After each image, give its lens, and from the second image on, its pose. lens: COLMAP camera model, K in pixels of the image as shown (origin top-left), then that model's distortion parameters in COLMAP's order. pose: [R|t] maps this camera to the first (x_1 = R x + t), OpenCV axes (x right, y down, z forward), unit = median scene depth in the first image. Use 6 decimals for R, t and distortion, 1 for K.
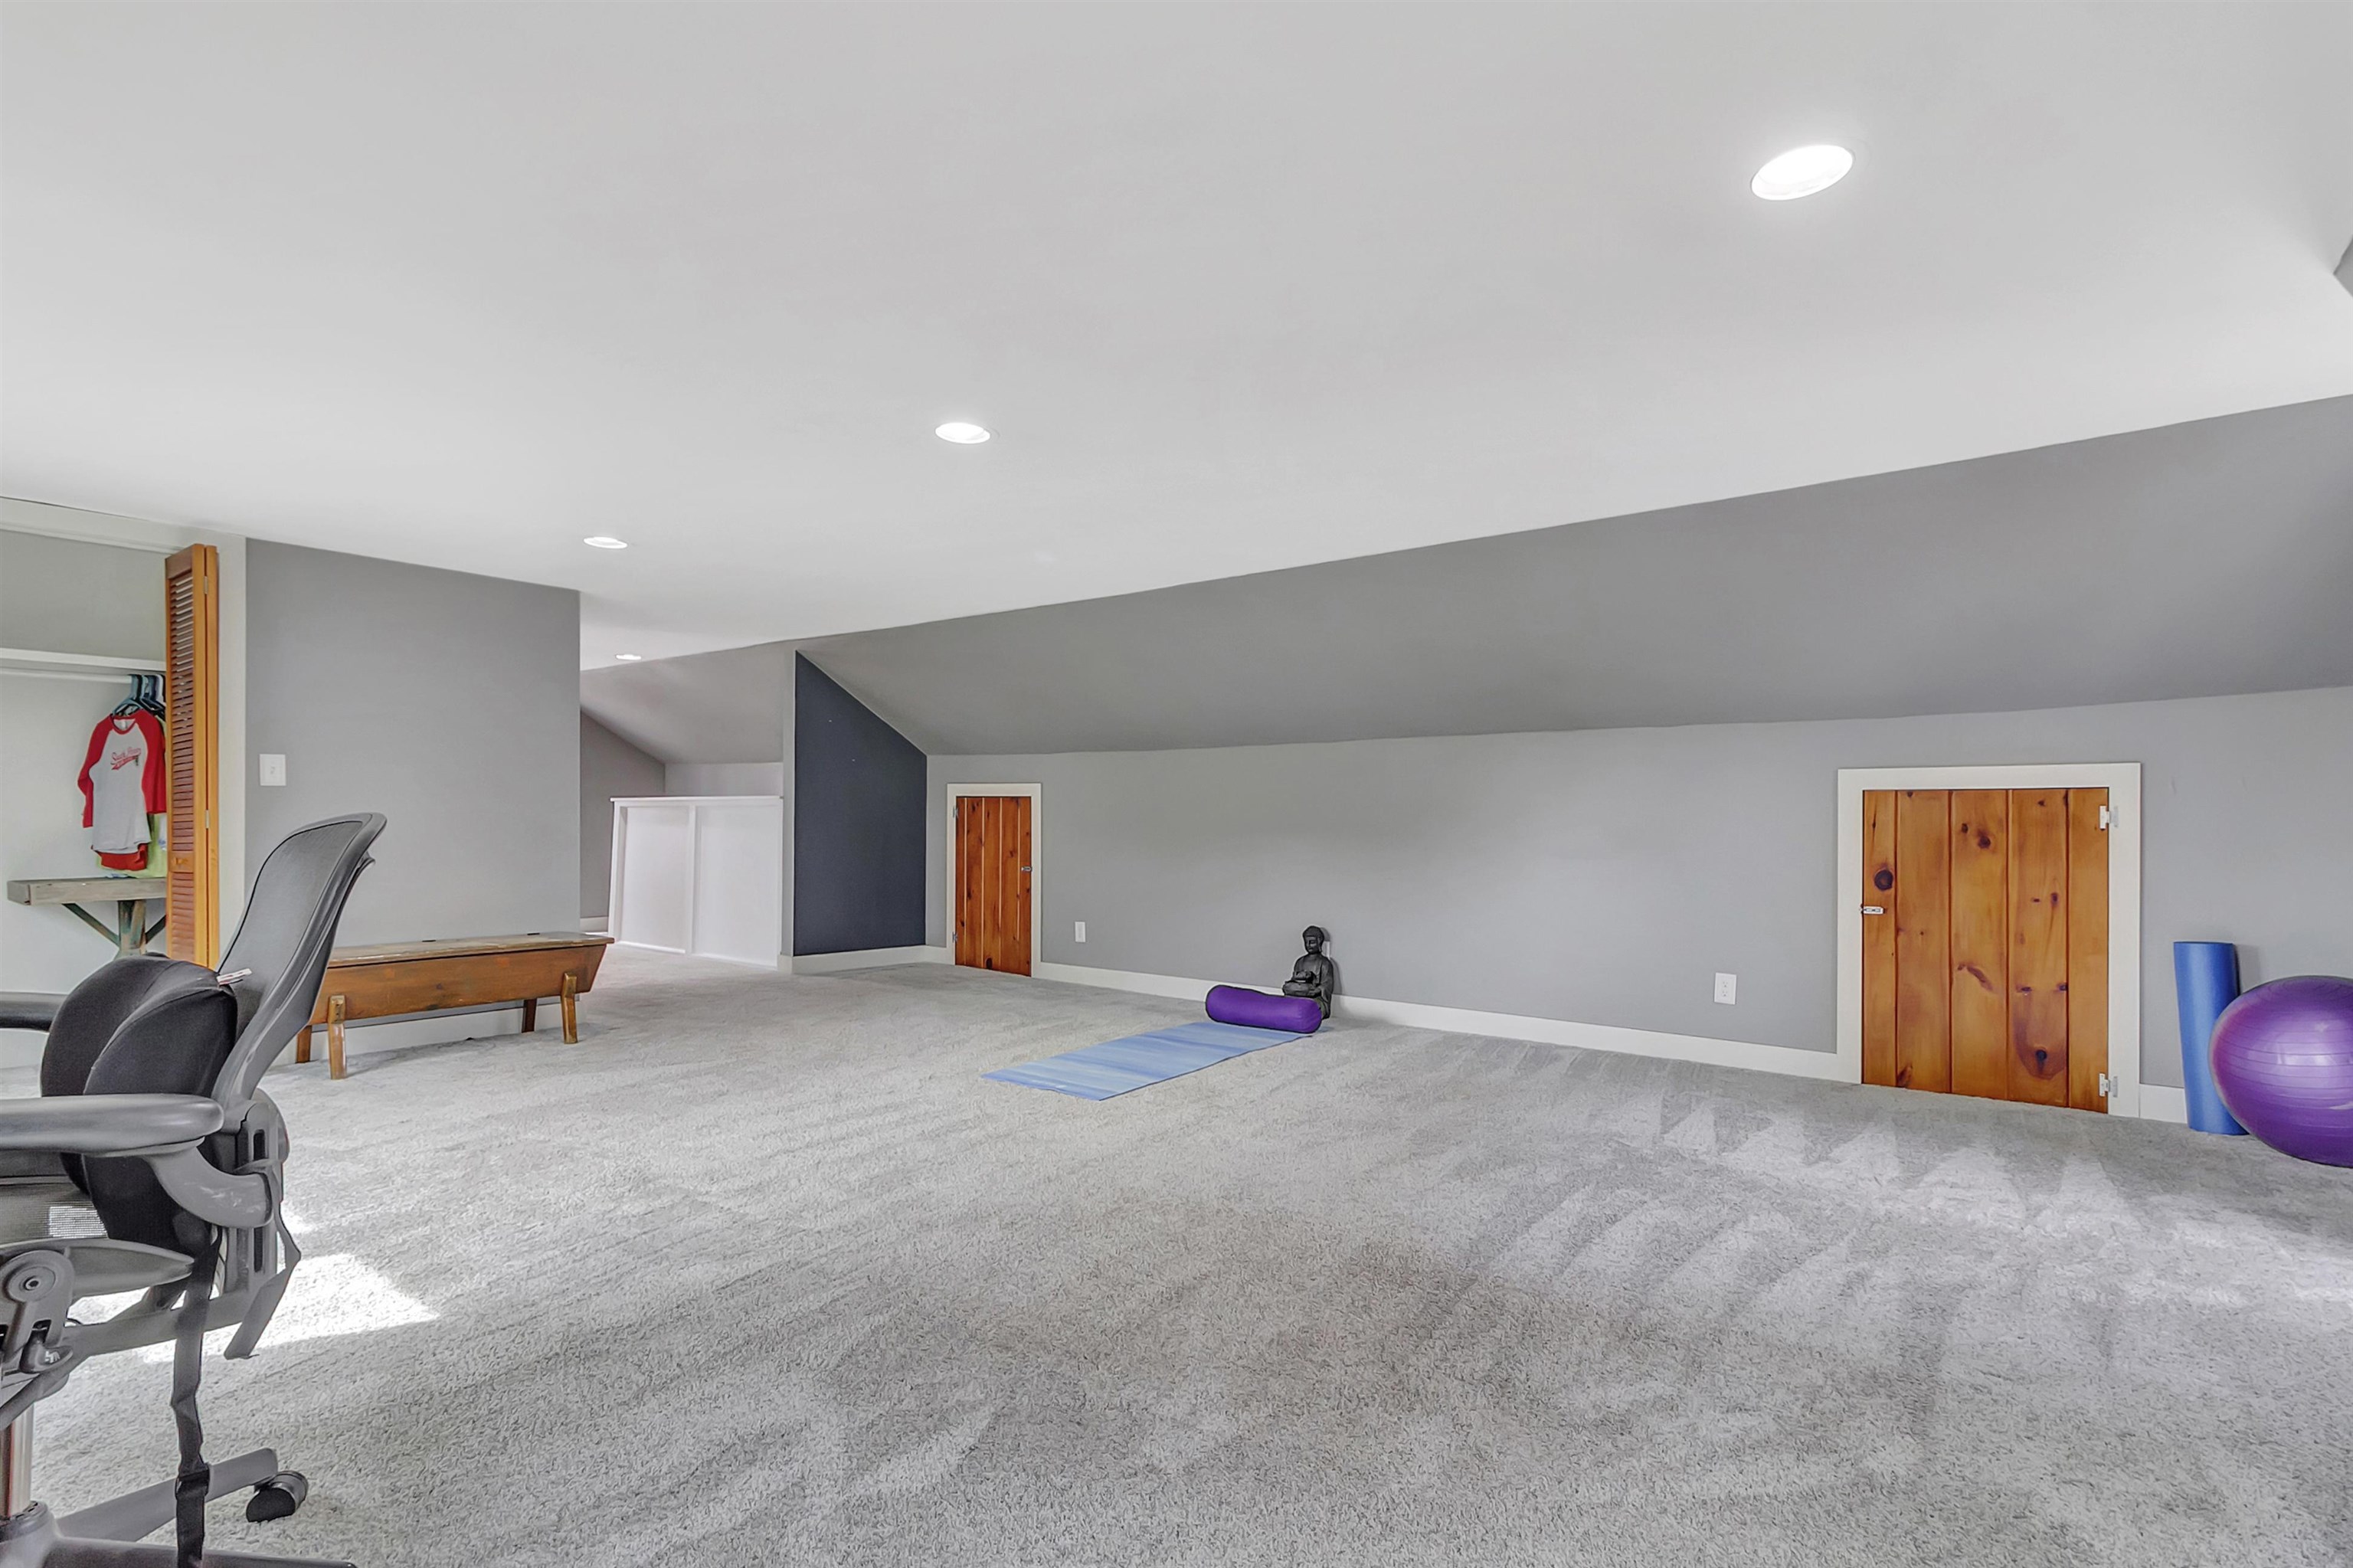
lens RADIAL K [[1109.0, 0, 1188.0], [0, 1109.0, 804.7], [0, 0, 1]] dist [0.004033, 0.000966]
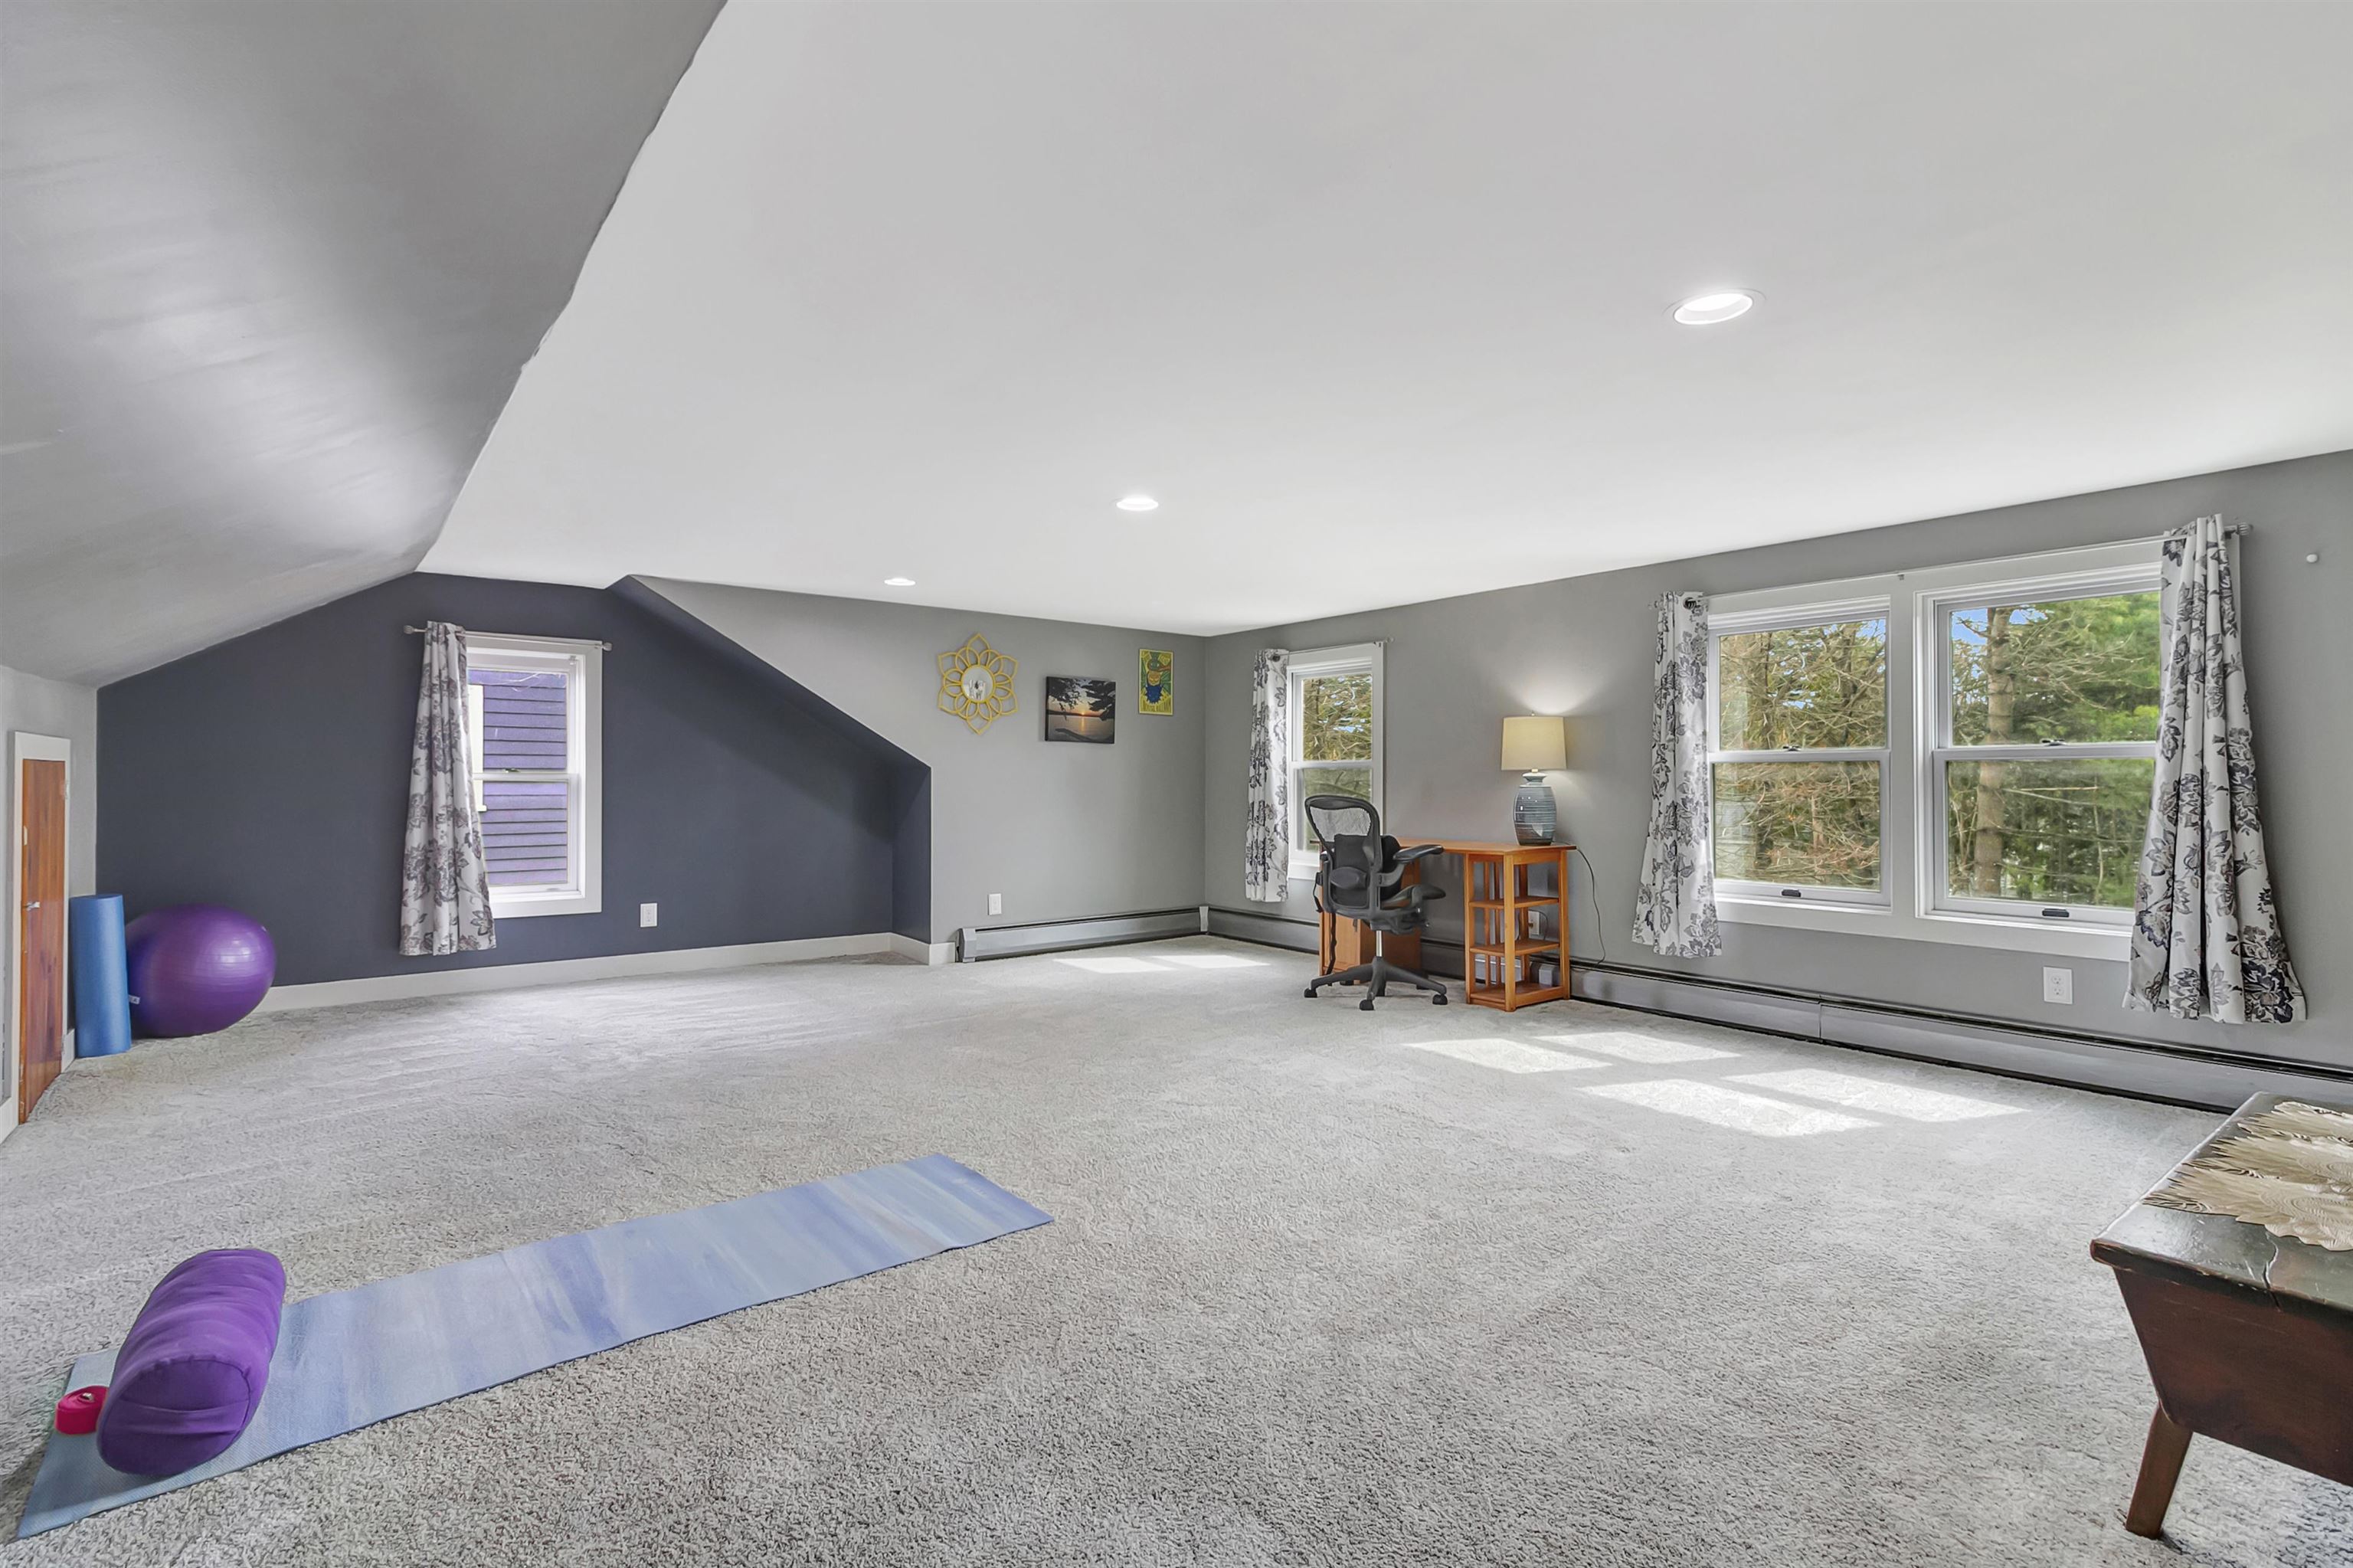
lens RADIAL K [[1093.6, 0, 1187.2], [0, 1093.6, 784.4], [0, 0, 1]] dist [0.001423, 0.000619]
pose [[-0.971634, -0.009624, 0.236293, -0.400602], [-0.012118, 0.999885, -0.009102, 0.002074], [-0.236178, -0.011707, -0.971639, 1.571242]]
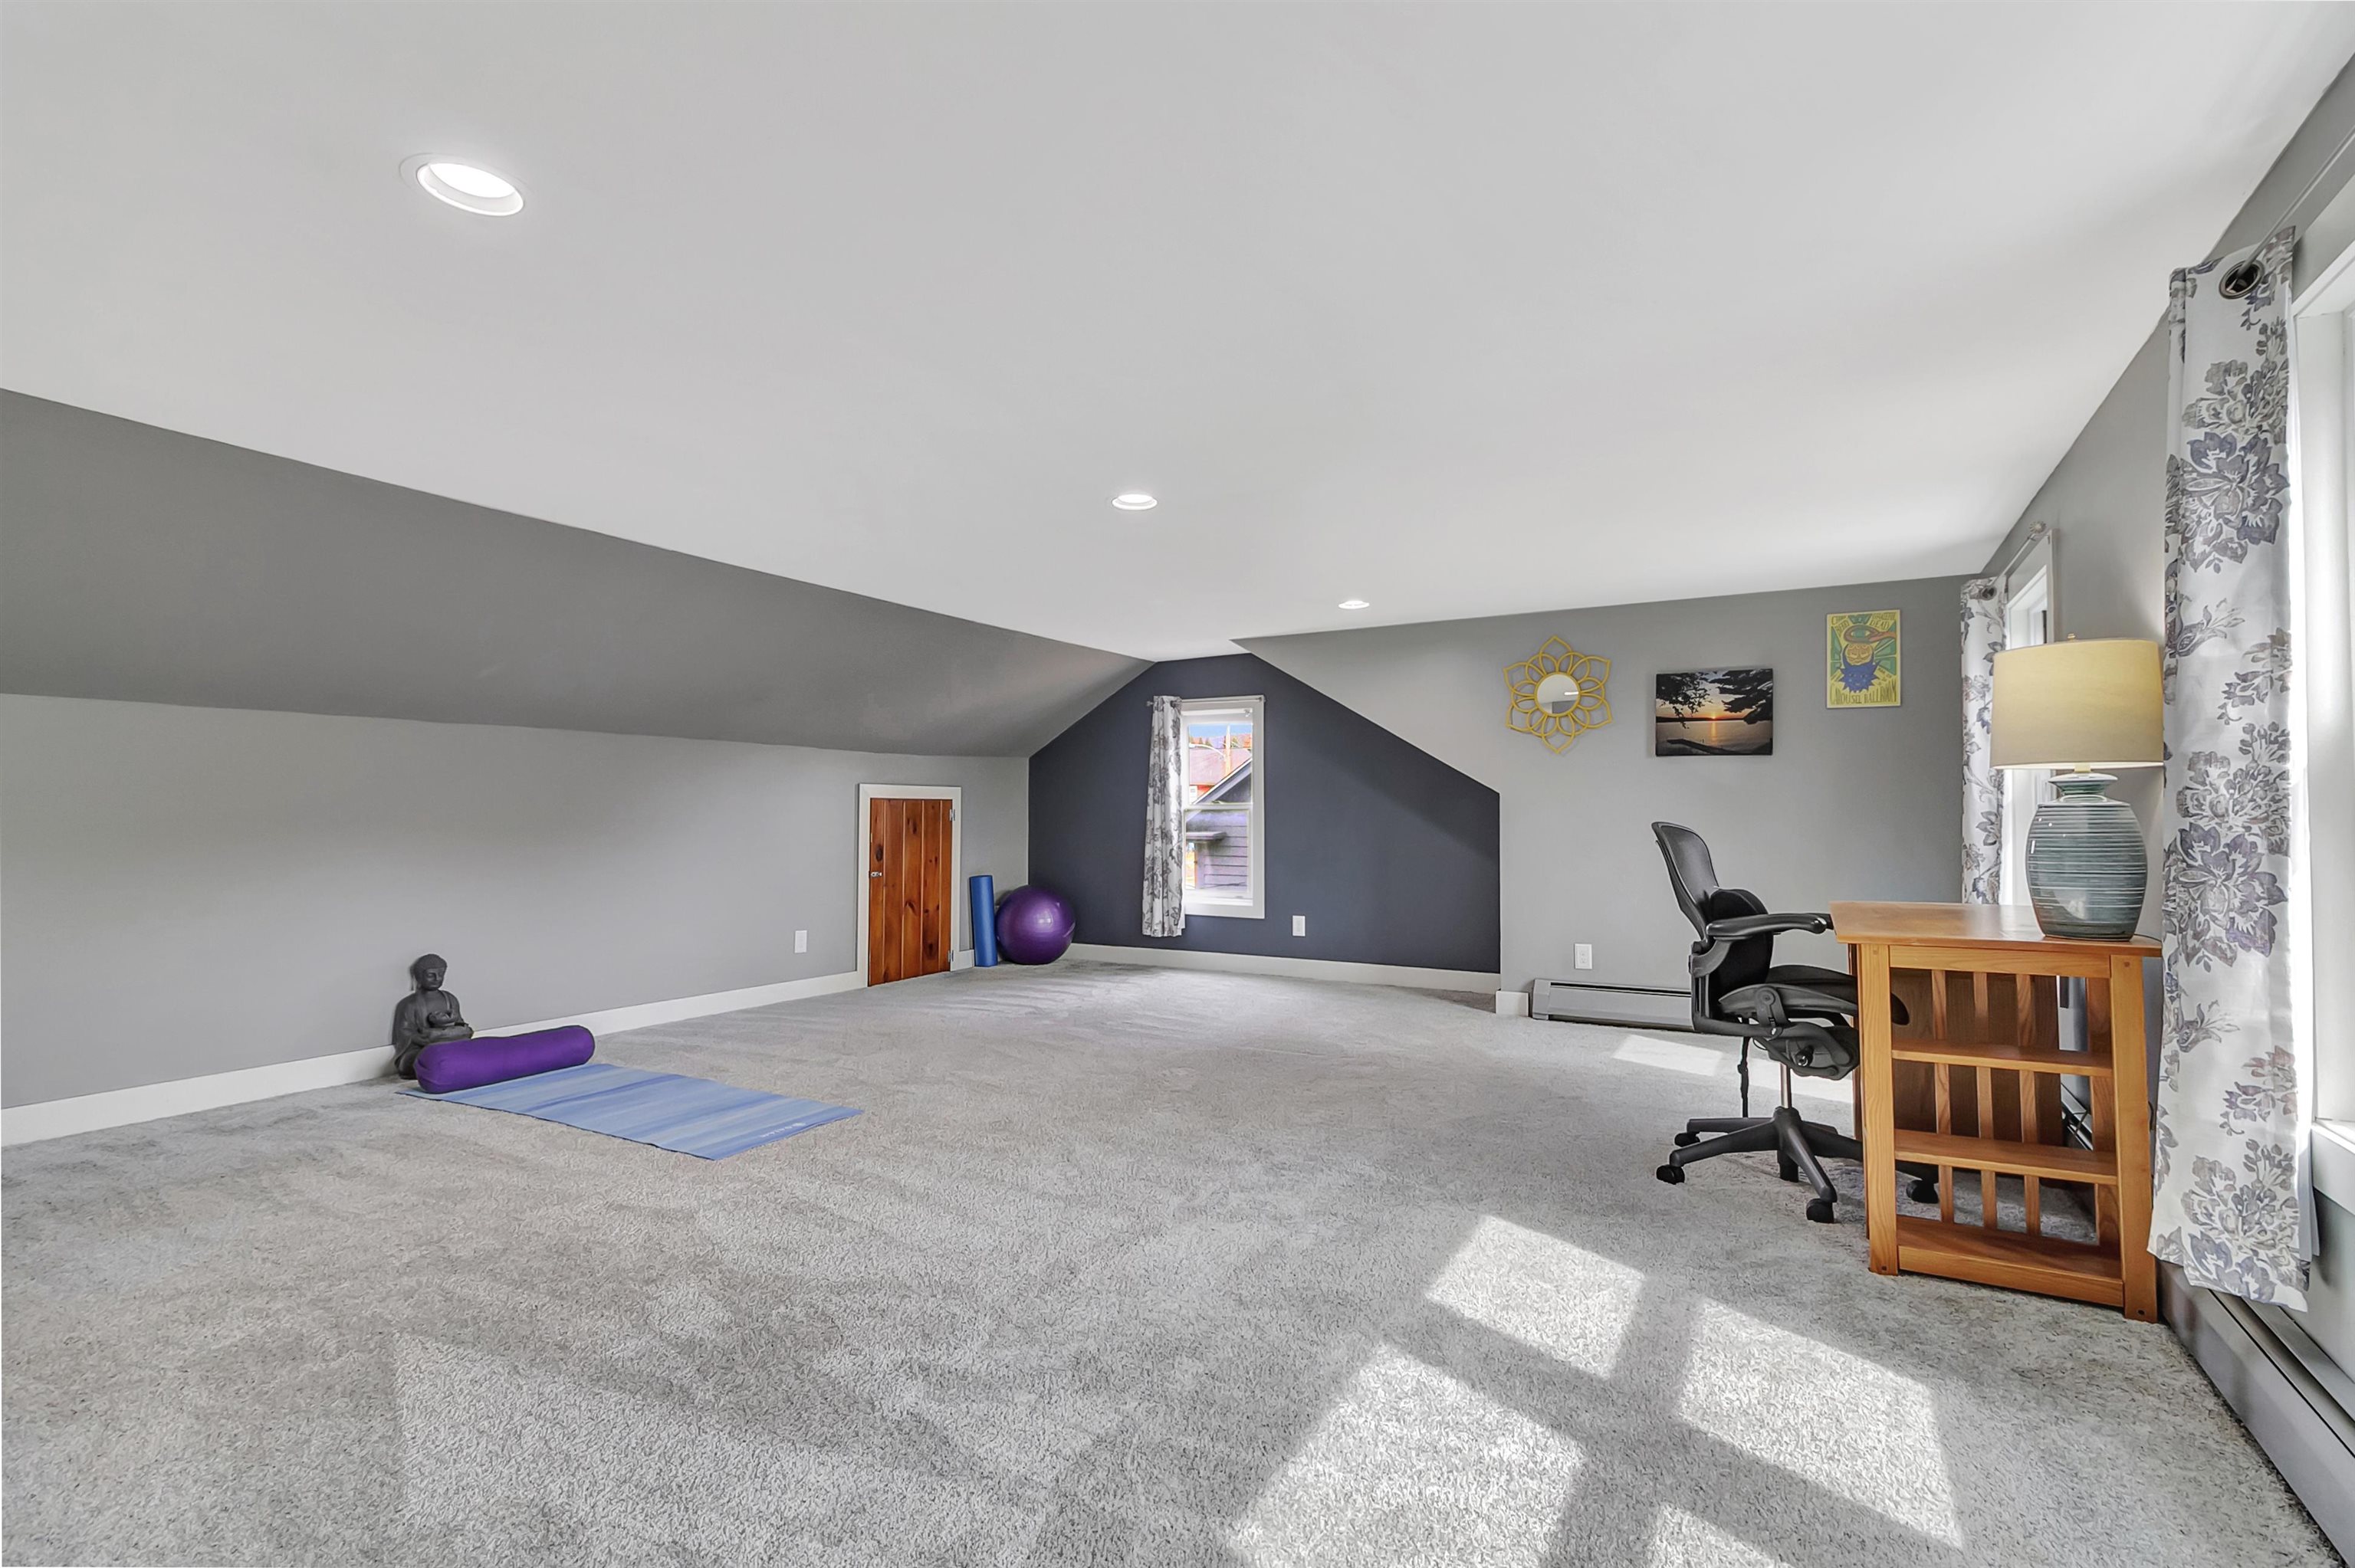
lens RADIAL K [[1094.3, 0, 1188.2], [0, 1094.3, 784.4], [0, 0, 1]] dist [0.001423, 0.000619]
pose [[-0.146346, 0.023087, 0.988964, -0.976275], [-0.017352, 0.999514, -0.025901, 0.000098], [-0.989081, -0.020951, -0.145874, 0.784528]]
